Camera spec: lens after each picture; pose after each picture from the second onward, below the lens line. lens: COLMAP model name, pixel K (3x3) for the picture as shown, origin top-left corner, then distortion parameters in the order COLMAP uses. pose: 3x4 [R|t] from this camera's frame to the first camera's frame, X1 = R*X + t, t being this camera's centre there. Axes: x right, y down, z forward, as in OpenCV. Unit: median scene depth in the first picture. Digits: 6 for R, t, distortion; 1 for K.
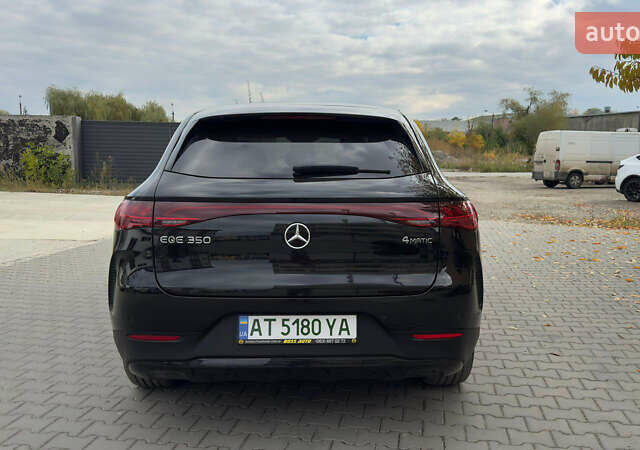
lens RADIAL K [[550.1, 0, 322.0], [0, 550.1, 228.8], [0, 0, 1]] dist [0.089035, -0.143980]
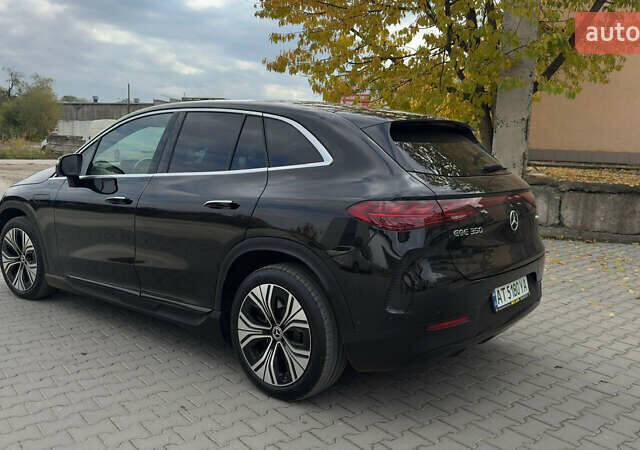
lens RADIAL K [[540.6, 0, 320.0], [0, 540.6, 225.0], [0, 0, 1]] dist [0.138563, -0.223593]
pose [[0.656928, -0.084048, 0.749254, -1.287766], [0.070286, 0.996266, 0.050131, -0.071732], [-0.750670, 0.019730, 0.660383, 0.486762]]
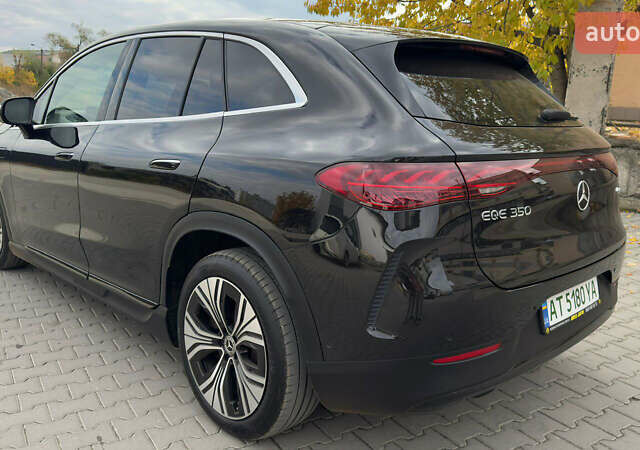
lens RADIAL K [[550.1, 0, 322.0], [0, 550.1, 228.8], [0, 0, 1]] dist [0.089035, -0.143980]
pose [[0.732720, -0.119789, 0.669904, -0.916280], [0.052351, 0.991391, 0.120015, -0.060409], [-0.678513, -0.052867, 0.732683, 0.628807]]
